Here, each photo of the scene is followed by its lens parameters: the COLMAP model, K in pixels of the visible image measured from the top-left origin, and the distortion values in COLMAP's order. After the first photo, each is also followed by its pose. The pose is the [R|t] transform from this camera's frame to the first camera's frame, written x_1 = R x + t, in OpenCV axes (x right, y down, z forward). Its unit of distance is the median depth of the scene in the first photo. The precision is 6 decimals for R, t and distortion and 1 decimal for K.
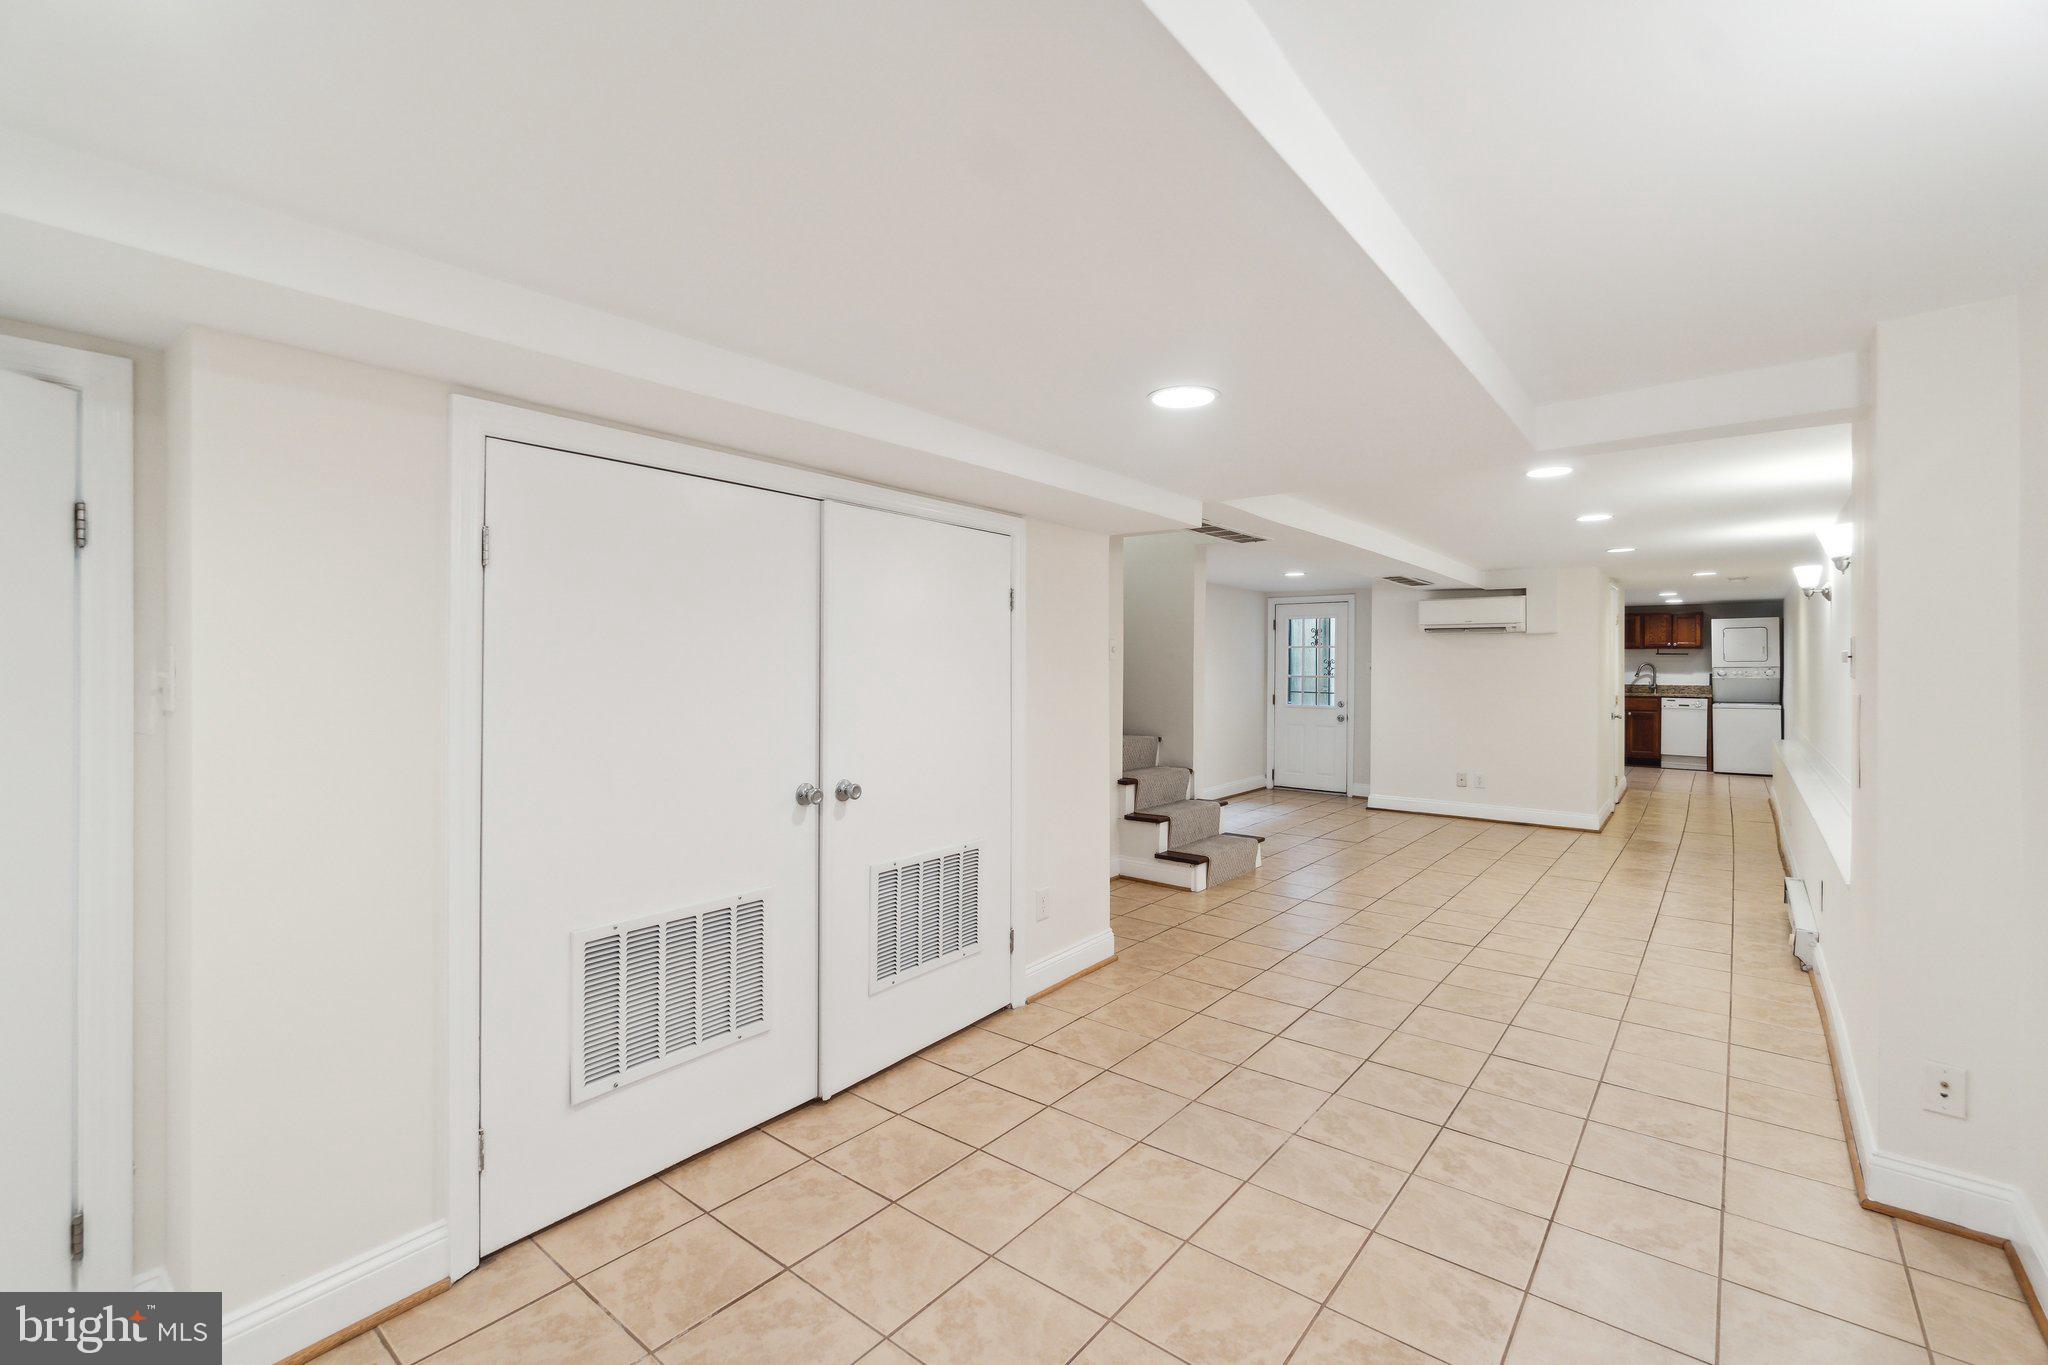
lens RADIAL K [[893.1, 0, 1035.4], [0, 893.1, 665.0], [0, 0, 1]] dist [-0.001905, 0.002526]
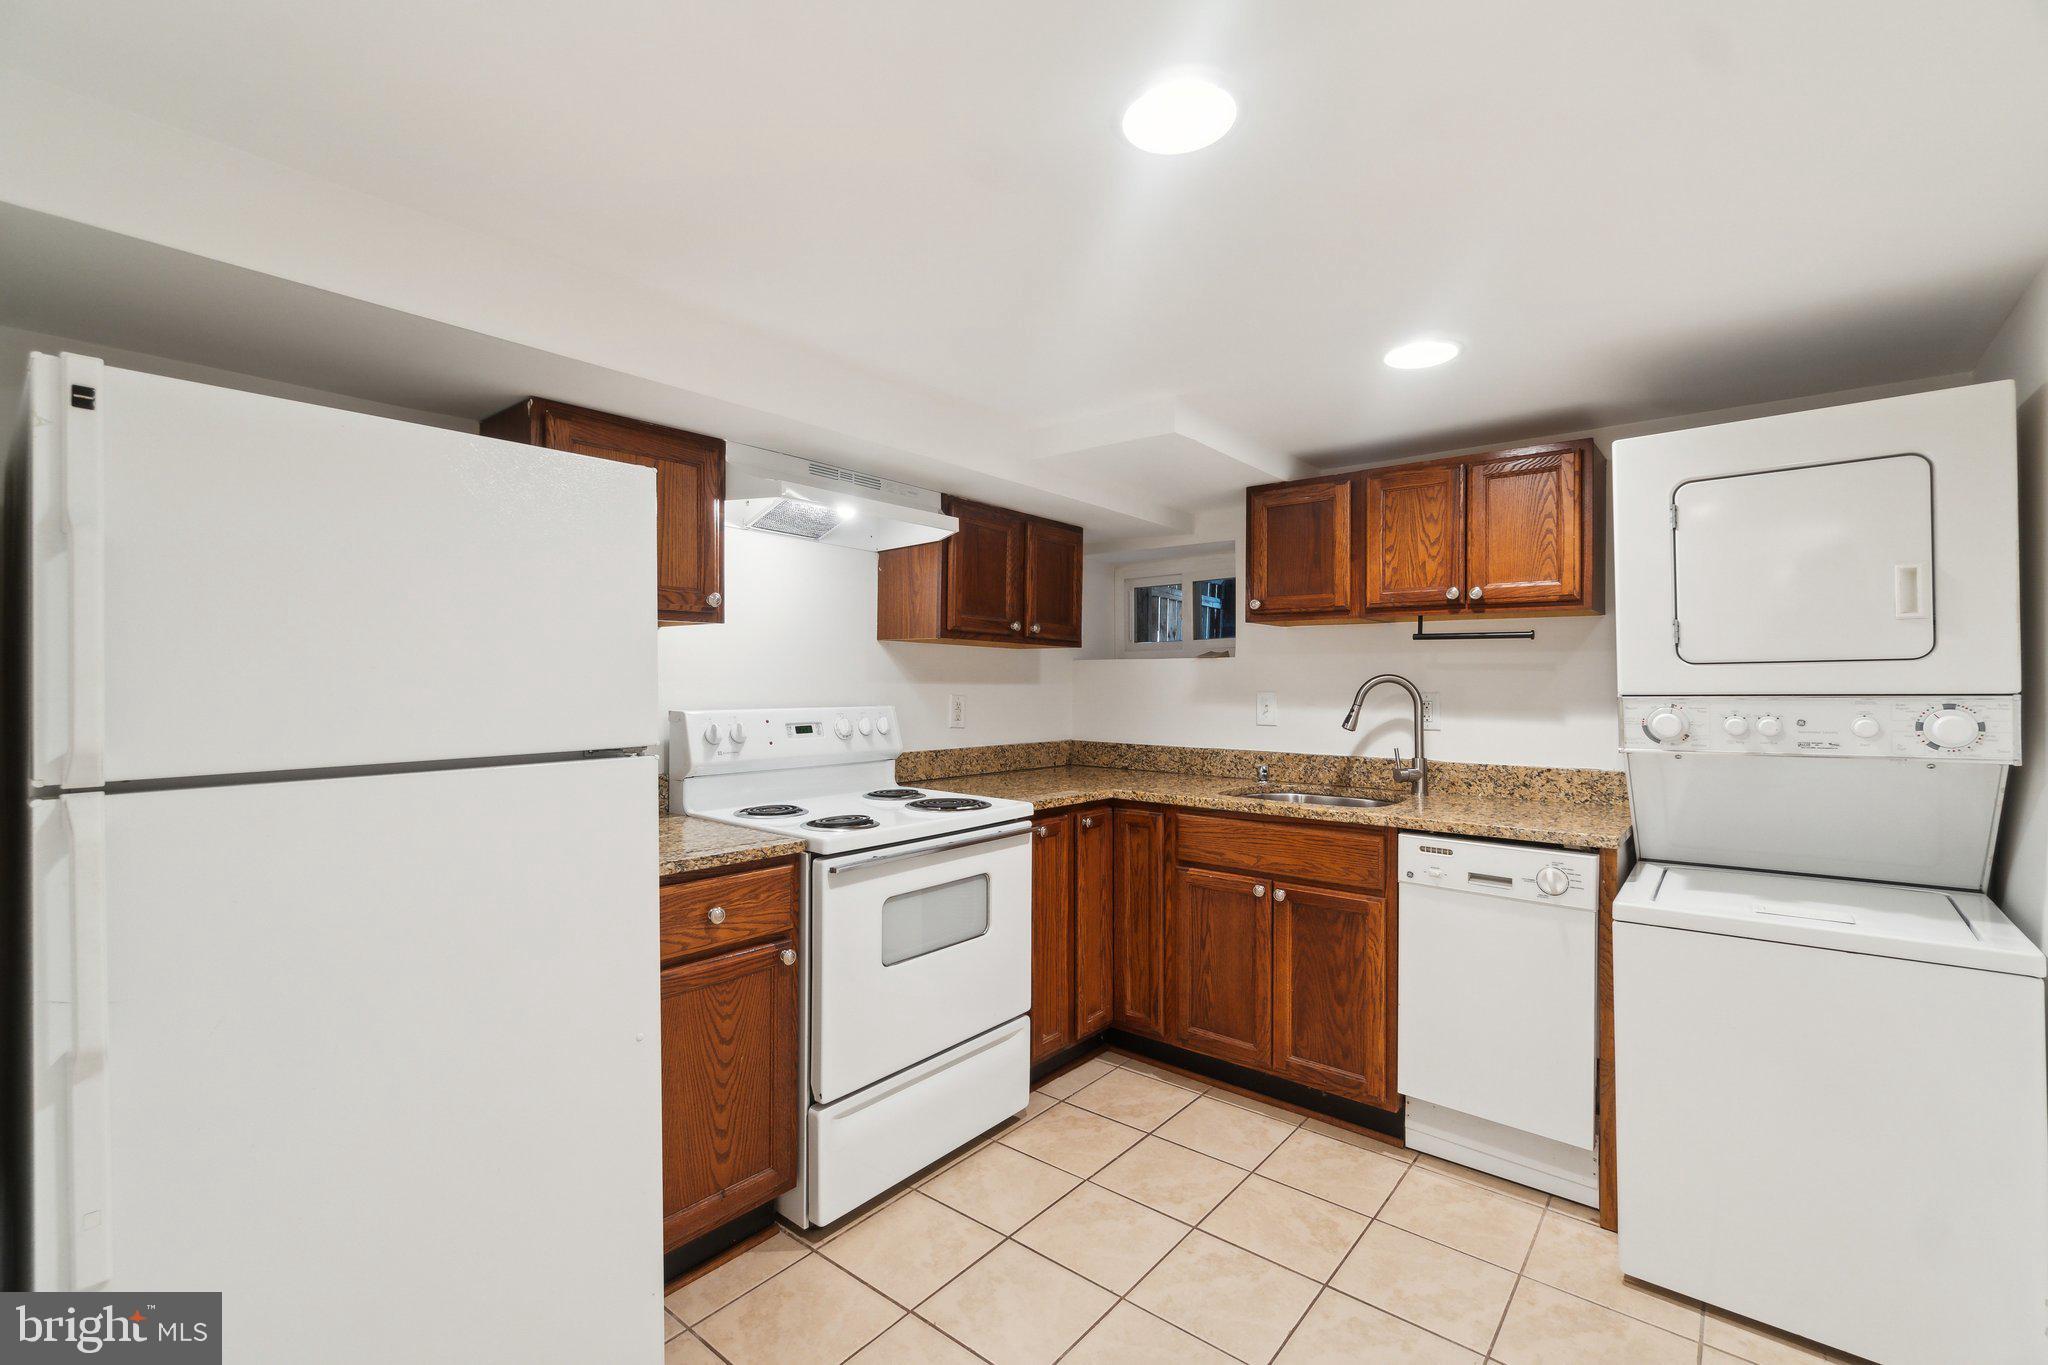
lens RADIAL K [[893.1, 0, 1010.9], [0, 893.1, 691.0], [0, 0, 1]] dist [-0.001905, 0.002526]
pose [[0.999927, 0.004245, -0.011305, 0.588442], [-0.004081, 0.999887, 0.014473, -0.000931], [0.011366, -0.014426, 0.999831, 0.754524]]
